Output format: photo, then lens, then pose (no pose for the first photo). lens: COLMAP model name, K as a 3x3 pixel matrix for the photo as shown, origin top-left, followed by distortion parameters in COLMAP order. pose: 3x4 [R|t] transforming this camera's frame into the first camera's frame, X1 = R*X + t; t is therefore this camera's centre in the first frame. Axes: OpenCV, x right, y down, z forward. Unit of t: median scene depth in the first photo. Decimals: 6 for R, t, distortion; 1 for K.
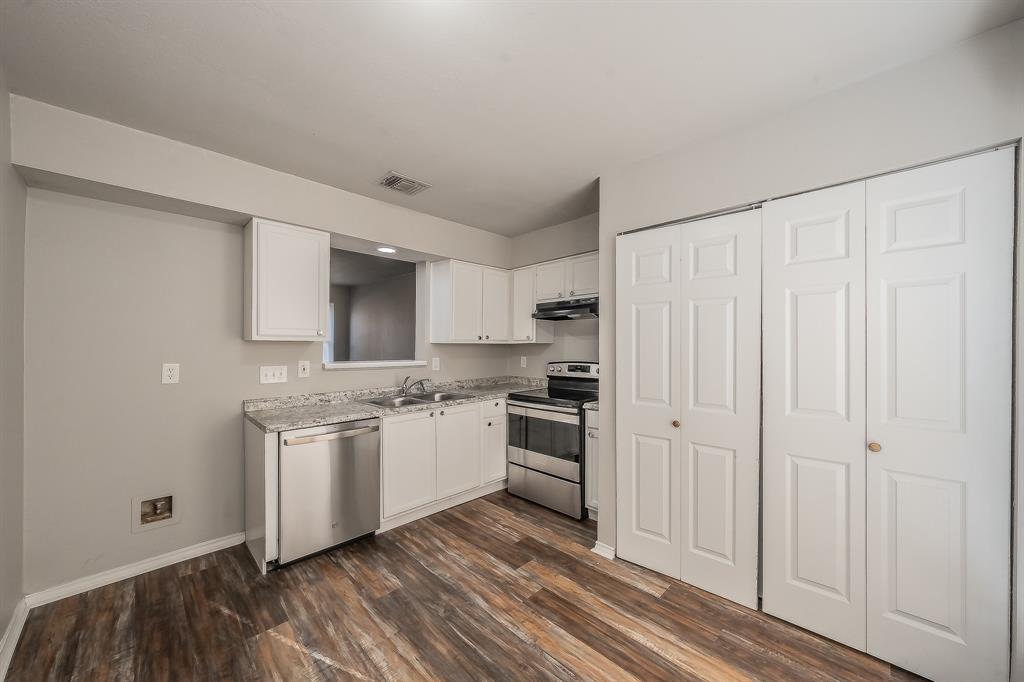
lens RADIAL K [[372.3, 0, 499.2], [0, 372.3, 344.9], [0, 0, 1]] dist [0.002121, 0.000170]
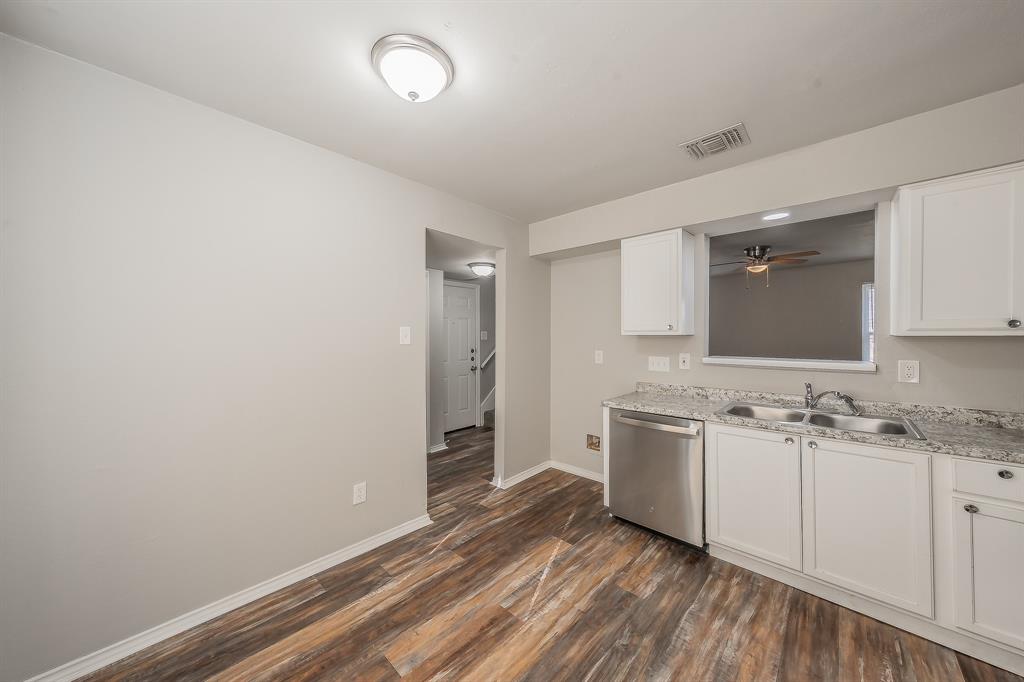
lens RADIAL K [[353.1, 0, 518.8], [0, 353.1, 336.8], [0, 0, 1]] dist [0.001869, 0.000204]
pose [[0.062897, -0.002087, -0.998018, 0.553862], [0.002390, 0.999995, -0.001941, -0.005060], [0.998017, -0.002263, 0.062902, 0.584294]]
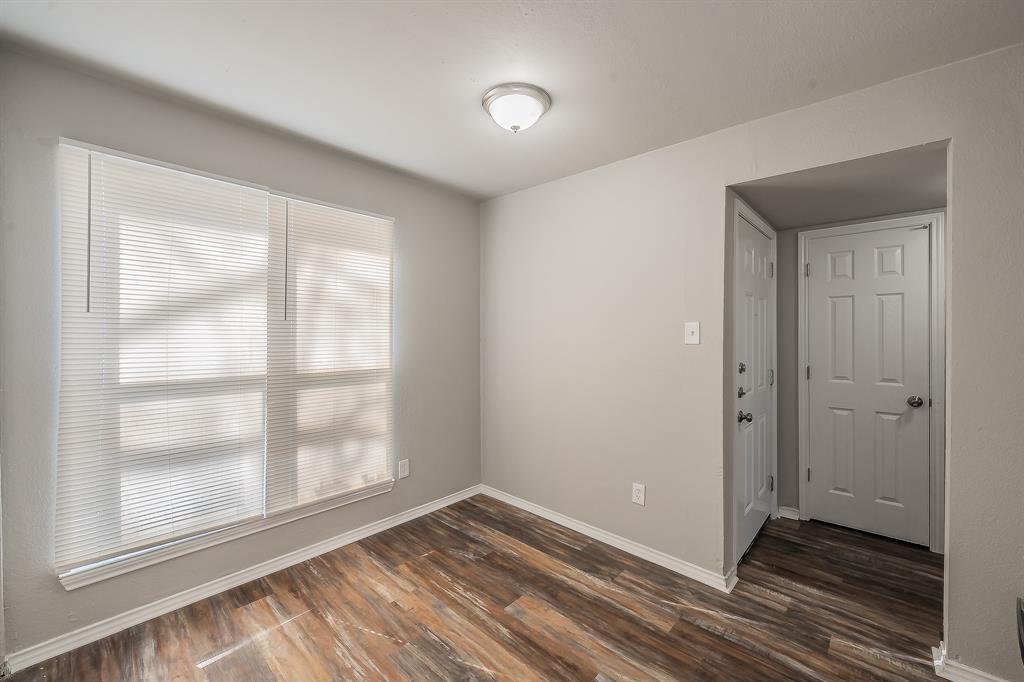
lens RADIAL K [[419.7, 0, 505.6], [0, 419.7, 334.5], [0, 0, 1]] dist [0.010665, -0.000214]
pose [[-0.998553, -0.007663, -0.053235, -0.028519], [-0.007751, 0.999969, 0.001456, -0.005874], [0.053223, 0.001866, -0.998581, 1.326059]]
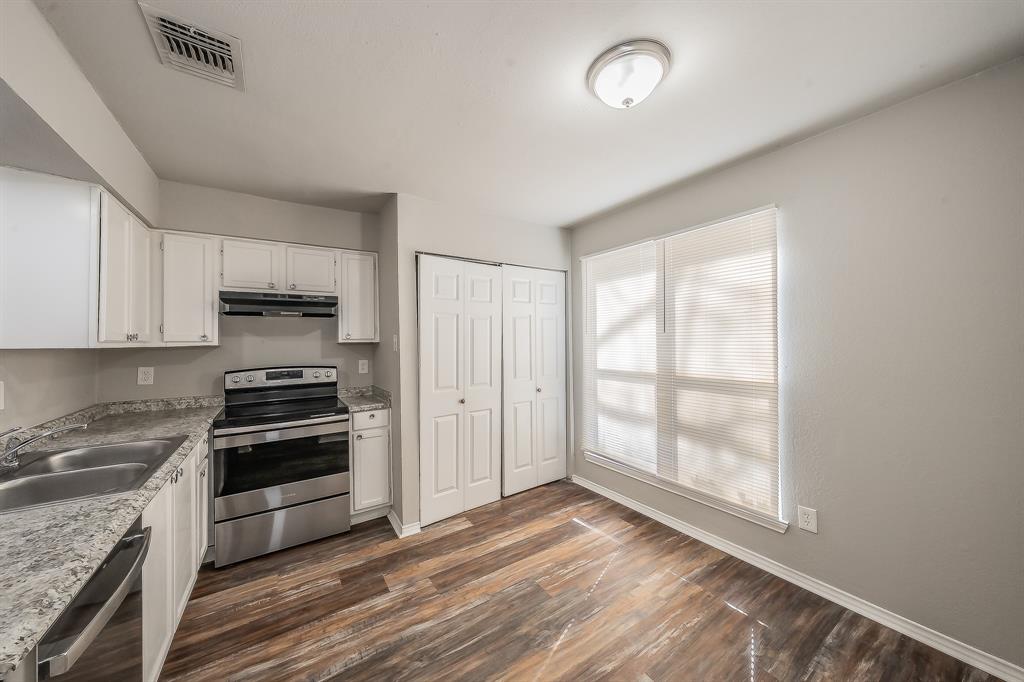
lens RADIAL K [[357.5, 0, 507.1], [0, 357.5, 338.9], [0, 0, 1]] dist [0.001405, 0.000052]
pose [[0.190972, 0.005837, 0.981578, -0.761277], [0.009643, 0.999923, -0.007823, -0.011161], [-0.981548, 0.010960, 0.190901, 0.531838]]
